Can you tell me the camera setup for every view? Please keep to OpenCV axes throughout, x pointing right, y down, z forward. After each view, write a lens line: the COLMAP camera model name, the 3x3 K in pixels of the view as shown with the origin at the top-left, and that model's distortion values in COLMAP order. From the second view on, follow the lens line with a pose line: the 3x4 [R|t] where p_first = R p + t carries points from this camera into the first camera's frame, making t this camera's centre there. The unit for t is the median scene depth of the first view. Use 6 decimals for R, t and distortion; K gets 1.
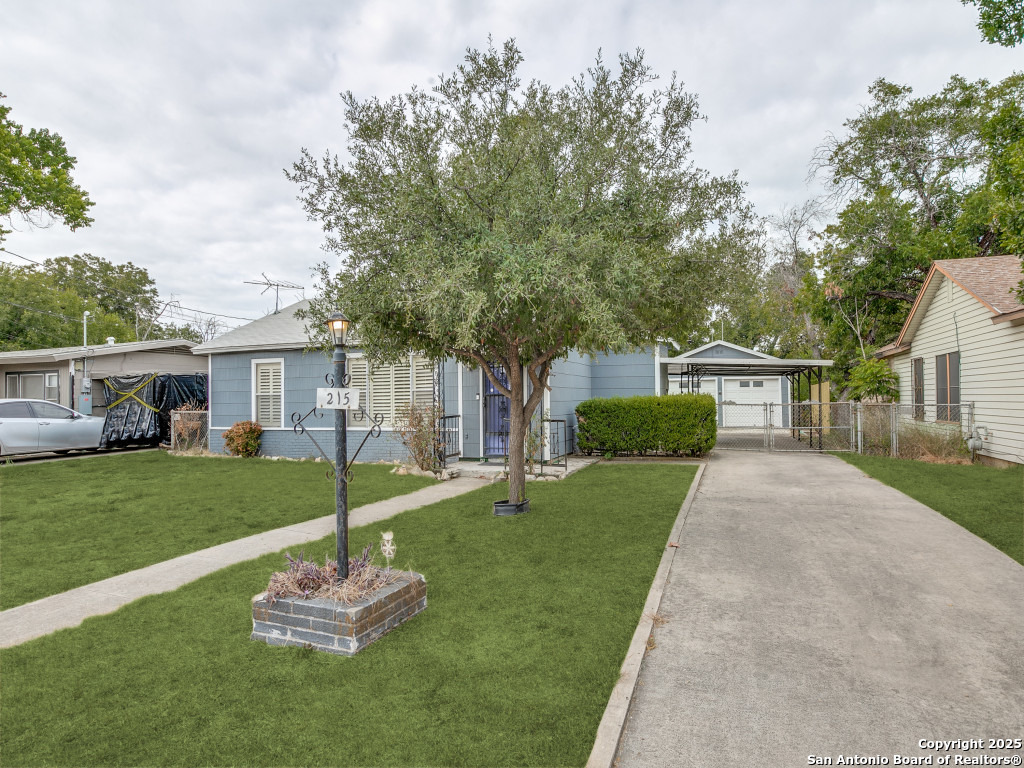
lens RADIAL K [[456.9, 0, 508.3], [0, 456.9, 391.6], [0, 0, 1]] dist [0.001374, 0.000609]
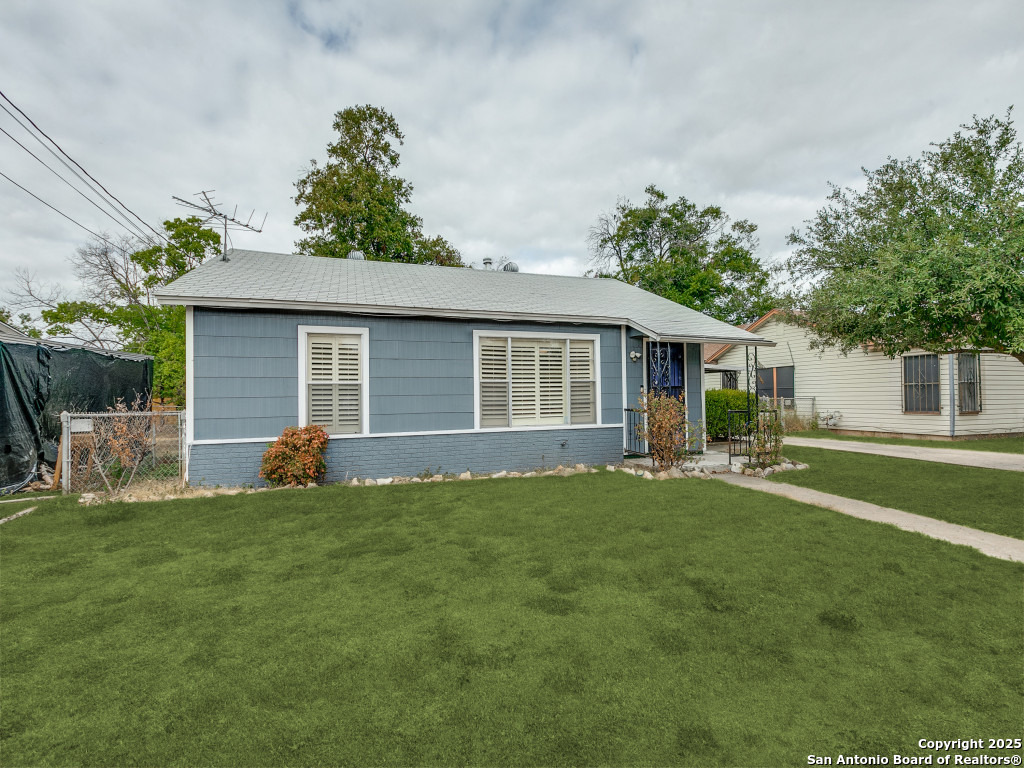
lens RADIAL K [[456.9, 0, 508.3], [0, 456.9, 391.6], [0, 0, 1]] dist [0.001374, 0.000609]
pose [[0.793200, 0.008737, 0.608898, -0.730192], [-0.009457, 0.999953, -0.002029, 0.017191], [-0.608888, -0.004149, 0.793246, 0.354446]]
